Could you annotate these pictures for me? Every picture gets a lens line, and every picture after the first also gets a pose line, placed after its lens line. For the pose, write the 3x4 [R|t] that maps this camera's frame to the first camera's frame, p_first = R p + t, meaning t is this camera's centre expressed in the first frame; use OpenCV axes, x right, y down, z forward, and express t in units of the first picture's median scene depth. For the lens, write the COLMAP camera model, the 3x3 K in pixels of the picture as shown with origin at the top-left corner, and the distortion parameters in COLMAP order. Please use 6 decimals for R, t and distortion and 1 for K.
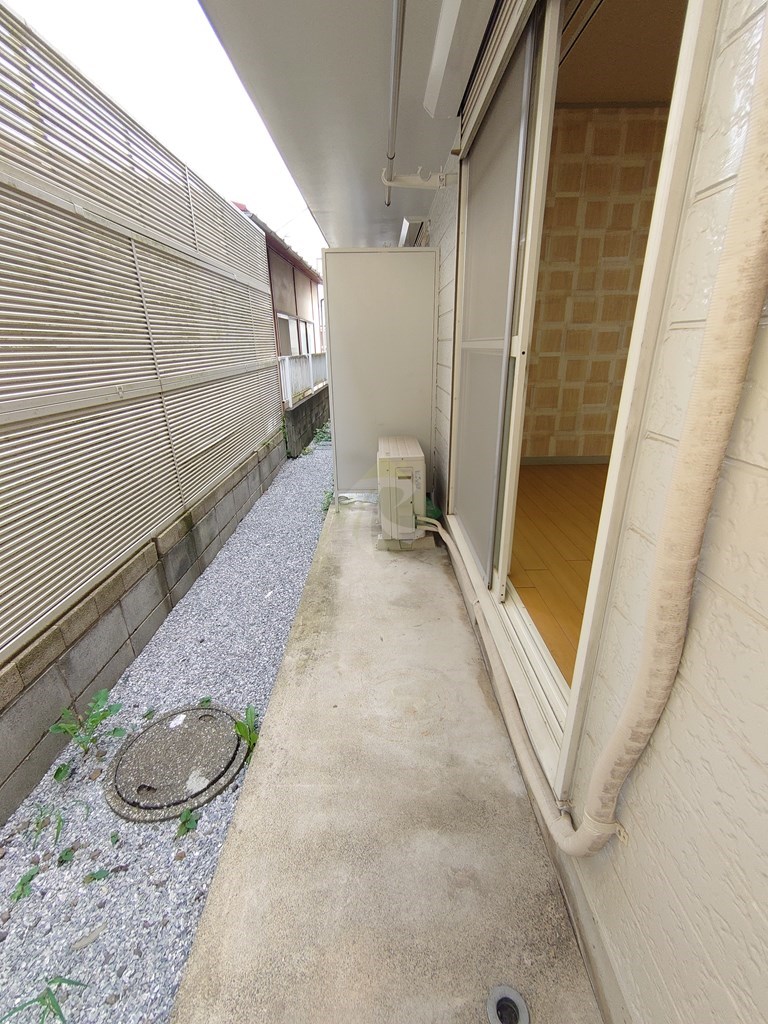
lens RADIAL K [[441.2, 0, 382.1], [0, 441.2, 512.5], [0, 0, 1]] dist [0.000534, -0.001760]
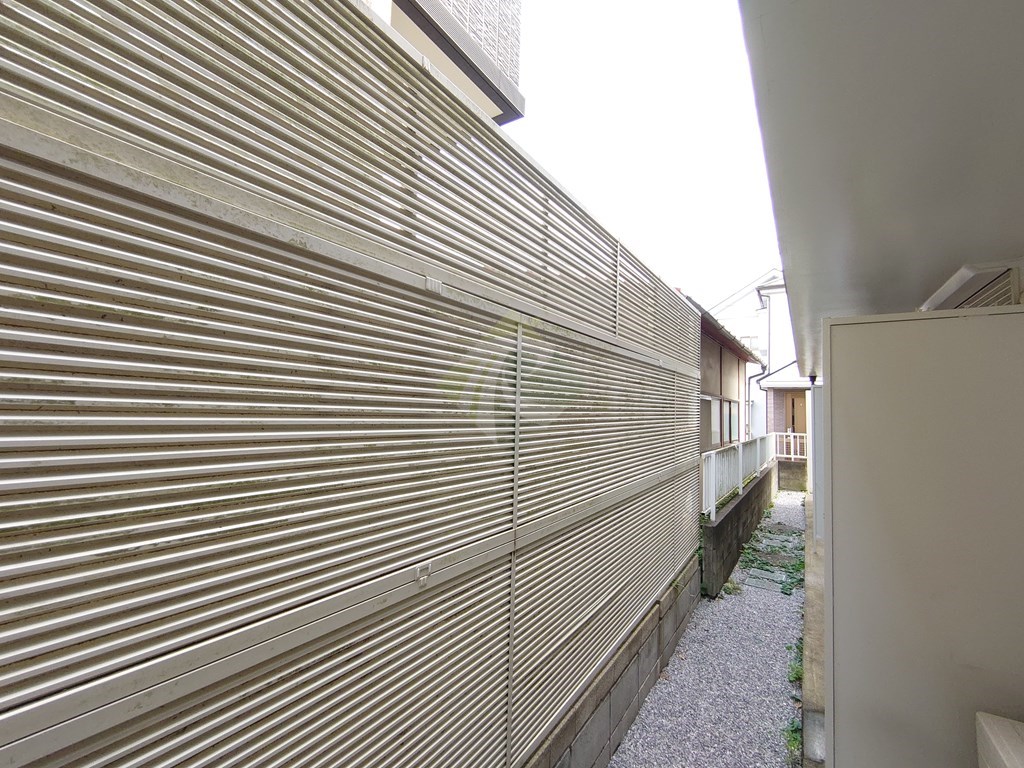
lens RADIAL K [[441.2, 0, 513.1], [0, 441.2, 383.4], [0, 0, 1]] dist [0.000534, -0.001760]
pose [[0.829239, 0.009860, -0.558807, -0.145940], [-0.240589, 0.908761, -0.340986, -0.222952], [0.504460, 0.417201, 0.755952, 0.382279]]
